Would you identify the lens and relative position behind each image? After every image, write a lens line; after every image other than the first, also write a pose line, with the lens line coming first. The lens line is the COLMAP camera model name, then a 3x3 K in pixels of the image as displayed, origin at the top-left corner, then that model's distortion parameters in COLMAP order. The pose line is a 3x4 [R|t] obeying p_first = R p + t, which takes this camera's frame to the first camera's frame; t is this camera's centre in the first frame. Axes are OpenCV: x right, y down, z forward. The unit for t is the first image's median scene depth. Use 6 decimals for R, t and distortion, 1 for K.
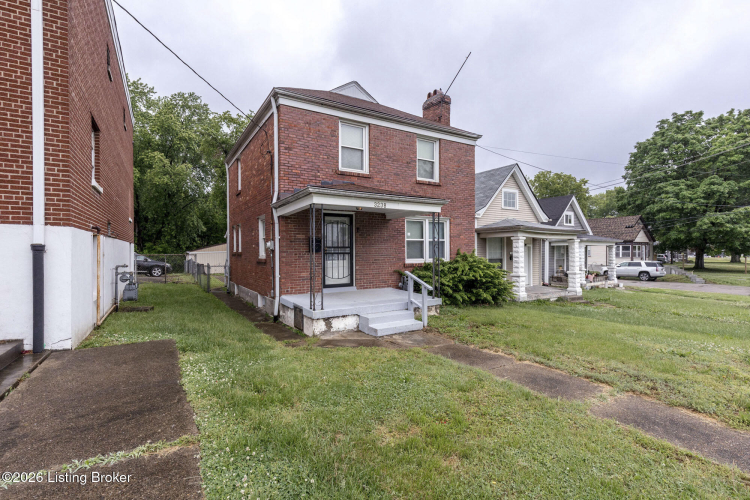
lens RADIAL K [[344.2, 0, 375.0], [0, 344.2, 250.0], [0, 0, 1]] dist [0.000411, -0.000048]
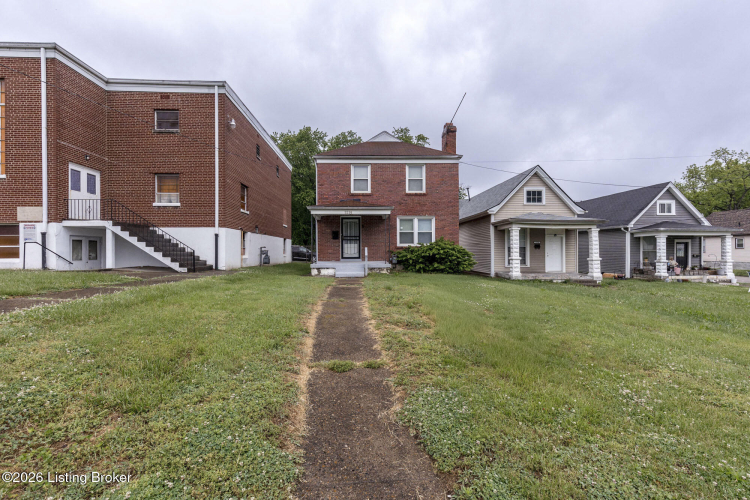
lens RADIAL K [[336.6, 0, 375.0], [0, 336.6, 250.0], [0, 0, 1]] dist [0.000543, -0.000161]
pose [[0.872713, -0.001273, -0.488232, 0.768384], [-0.000216, 0.999995, -0.002993, 0.061177], [0.488234, 0.002718, 0.872709, -0.411610]]
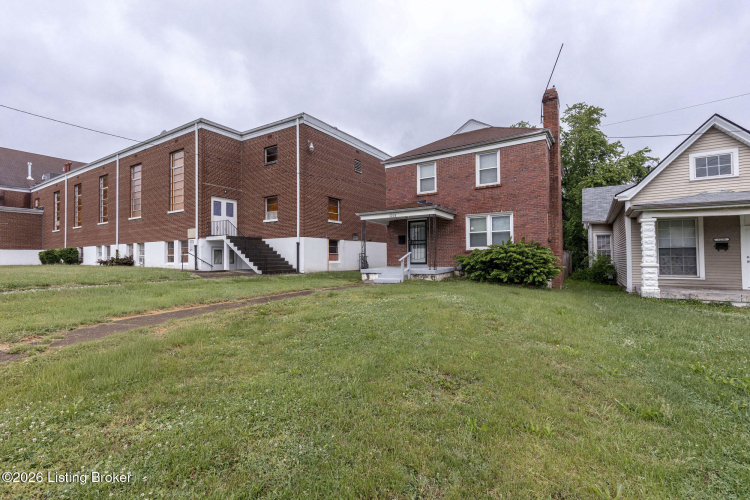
lens RADIAL K [[336.6, 0, 375.0], [0, 336.6, 250.0], [0, 0, 1]] dist [0.000543, -0.000161]
pose [[0.433779, -0.023409, -0.900715, 1.152099], [0.006354, 0.999717, -0.022922, 0.067194], [0.900997, 0.004220, 0.433805, 0.094728]]
